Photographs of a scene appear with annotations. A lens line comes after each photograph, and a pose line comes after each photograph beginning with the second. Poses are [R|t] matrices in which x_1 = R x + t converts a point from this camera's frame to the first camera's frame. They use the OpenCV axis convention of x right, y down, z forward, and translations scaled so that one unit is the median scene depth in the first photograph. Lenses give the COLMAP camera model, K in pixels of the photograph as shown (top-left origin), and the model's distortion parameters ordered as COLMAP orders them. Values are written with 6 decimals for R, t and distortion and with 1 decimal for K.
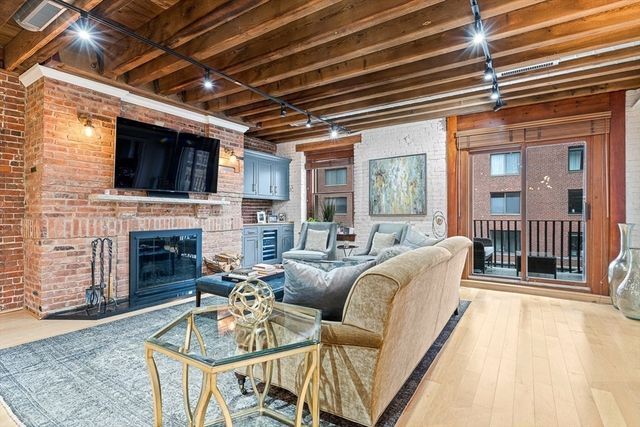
lens RADIAL K [[309.7, 0, 315.2], [0, 309.7, 215.6], [0, 0, 1]] dist [-0.003000, 0.000502]
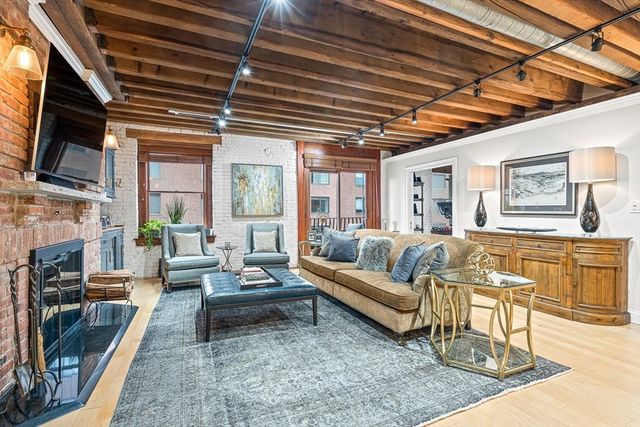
lens RADIAL K [[309.7, 0, 315.8], [0, 309.7, 211.0], [0, 0, 1]] dist [-0.003000, 0.000502]
pose [[0.543699, 0.005686, 0.839261, -0.680328], [0.007679, 0.999901, -0.011749, -0.005107], [-0.839245, 0.012832, 0.543602, 0.240463]]
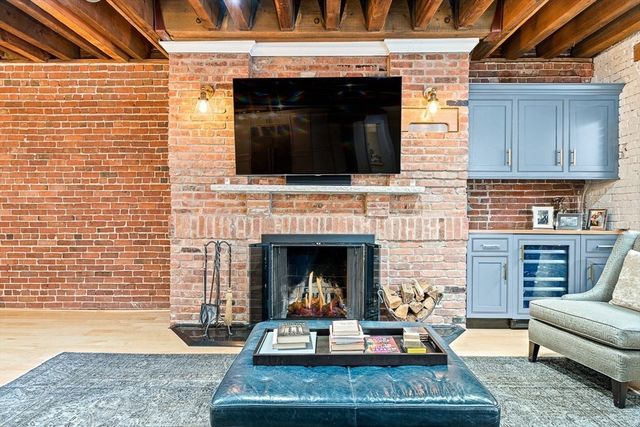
lens RADIAL K [[407.2, 0, 321.4], [0, 407.2, 212.9], [0, 0, 1]] dist [-0.001911, 0.002757]
pose [[0.559322, 0.010969, -0.828878, 0.233430], [-0.007279, 0.999939, 0.008321, -0.006007], [0.828918, 0.001379, 0.559368, 0.503810]]
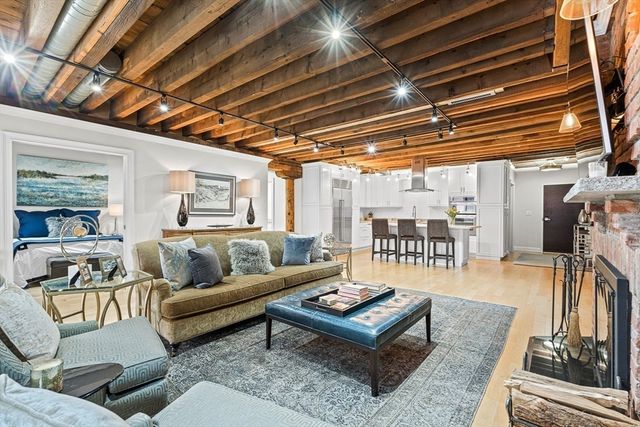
lens RADIAL K [[290.4, 0, 319.7], [0, 290.4, 213.6], [0, 0, 1]] dist [-0.000883, -0.000123]
pose [[-0.997181, -0.008864, 0.074503, -0.102523], [-0.007805, 0.999864, 0.014500, -0.026478], [-0.074621, 0.013877, -0.997115, 1.361307]]
